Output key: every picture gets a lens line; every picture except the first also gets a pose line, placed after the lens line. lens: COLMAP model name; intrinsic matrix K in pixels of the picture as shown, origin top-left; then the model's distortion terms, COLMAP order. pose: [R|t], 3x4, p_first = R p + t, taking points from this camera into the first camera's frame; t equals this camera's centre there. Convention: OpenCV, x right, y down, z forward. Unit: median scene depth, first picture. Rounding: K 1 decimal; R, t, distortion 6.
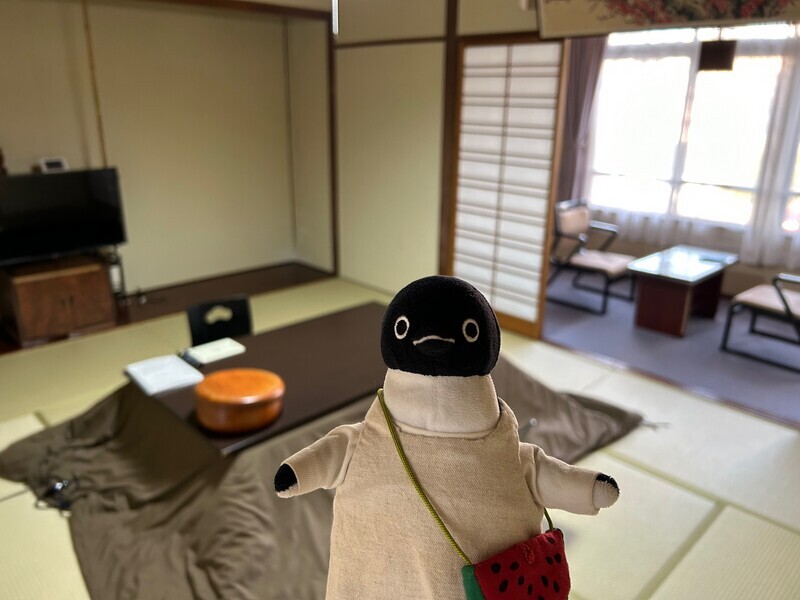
lens RADIAL K [[612.8, 0, 400.0], [0, 612.8, 300.0], [0, 0, 1]] dist [0.010702, 0.001980]
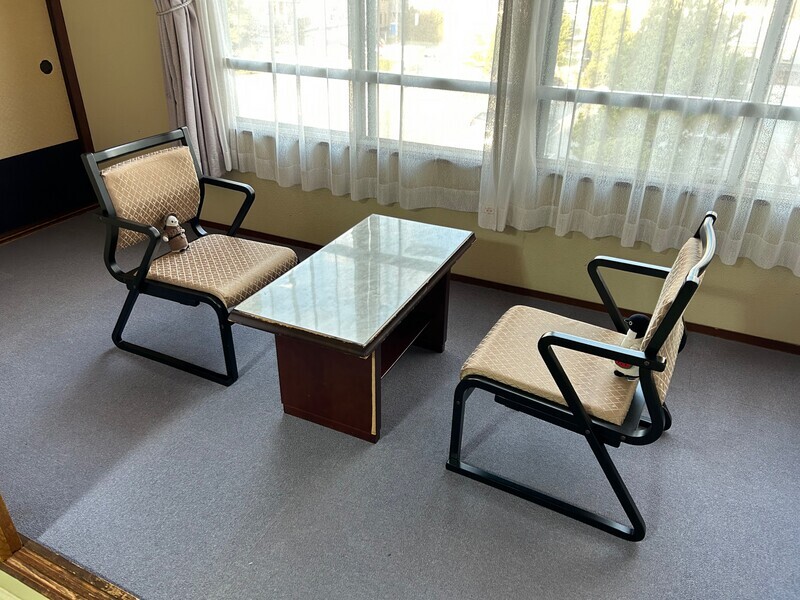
lens RADIAL K [[612.8, 0, 400.0], [0, 612.8, 300.0], [0, 0, 1]] dist [0.010702, 0.001980]
pose [[0.936225, -0.174021, 0.305287, 0.322512], [0.113213, 0.971818, 0.206767, -0.122749], [-0.332665, -0.159018, 0.929541, 0.528629]]
